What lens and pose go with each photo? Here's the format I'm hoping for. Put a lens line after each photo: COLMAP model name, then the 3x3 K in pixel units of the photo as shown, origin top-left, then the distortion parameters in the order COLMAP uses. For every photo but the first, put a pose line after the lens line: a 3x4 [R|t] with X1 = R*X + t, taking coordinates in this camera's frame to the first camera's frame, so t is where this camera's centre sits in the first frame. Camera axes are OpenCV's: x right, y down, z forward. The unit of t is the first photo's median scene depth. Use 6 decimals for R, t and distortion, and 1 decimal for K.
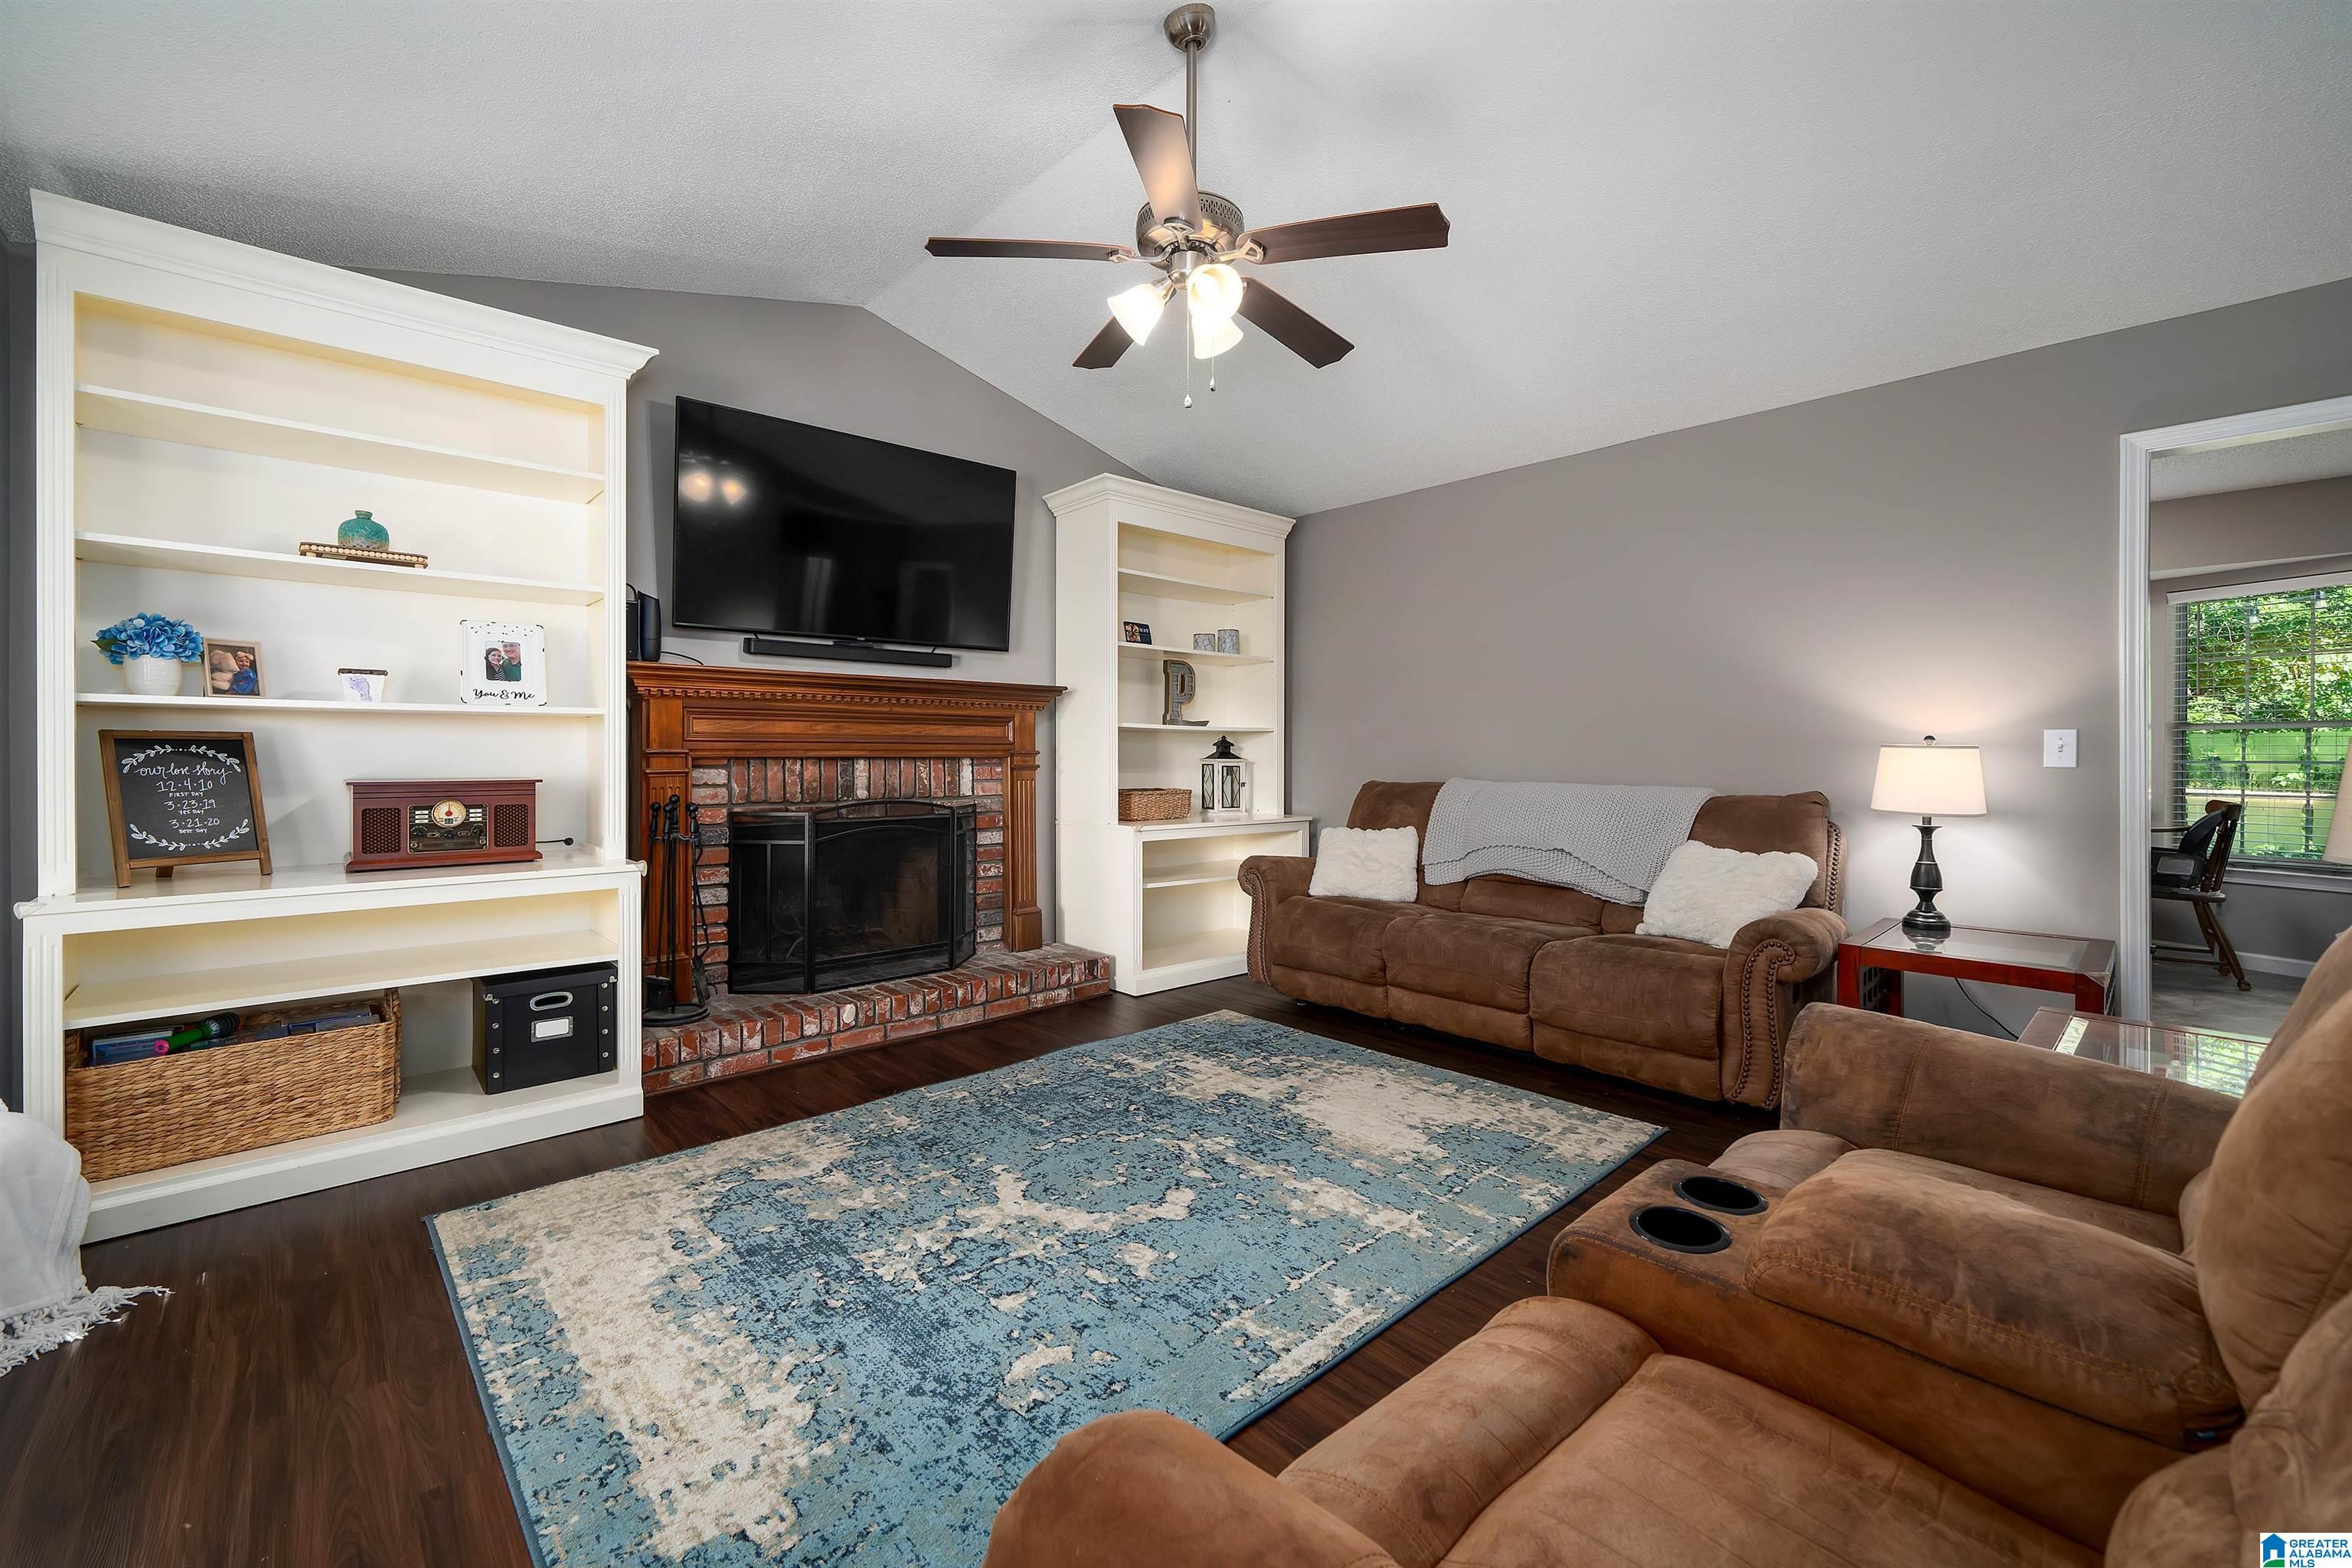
lens RADIAL K [[962.8, 0, 1180.1], [0, 962.8, 762.4], [0, 0, 1]] dist [-0.003541, -0.000173]
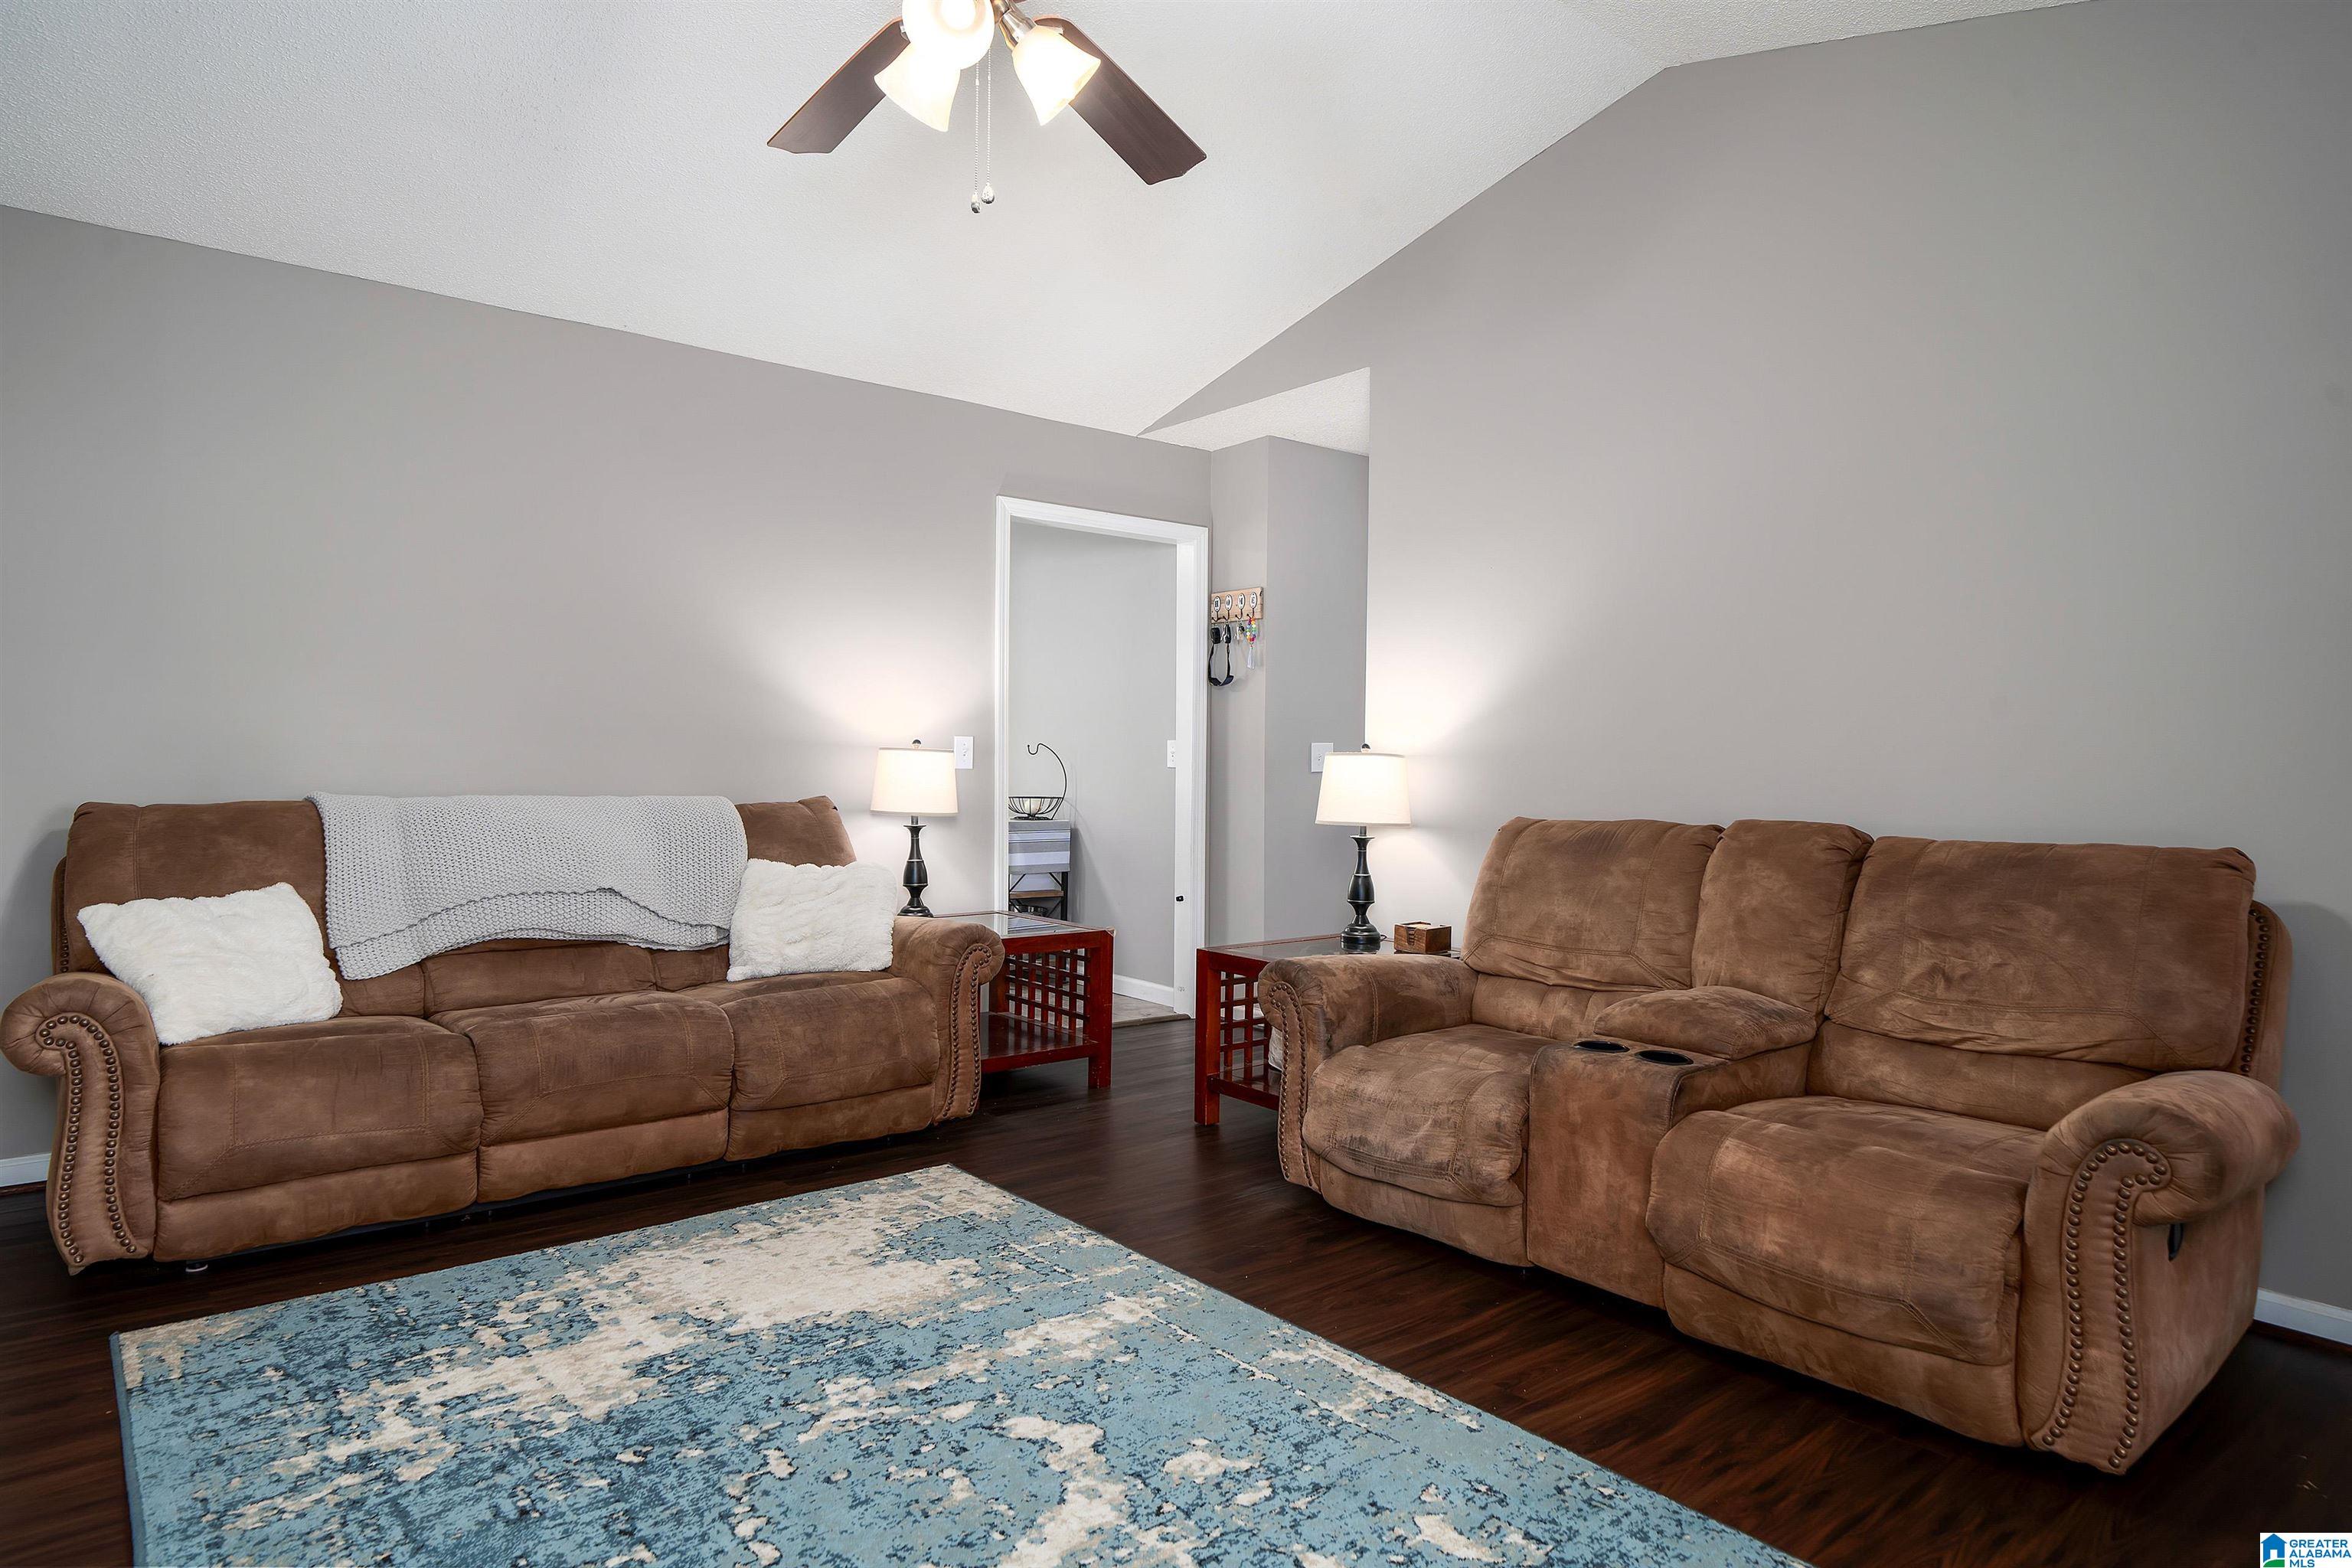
lens RADIAL K [[1330.6, 0, 1180.2], [0, 1330.6, 787.9], [0, 0, 1]] dist [0.000873, 0.000619]
pose [[0.074038, -0.021529, 0.997023, -0.672983], [-0.002139, 0.999761, 0.021747, -0.007332], [-0.997253, -0.003743, 0.073974, 0.622920]]
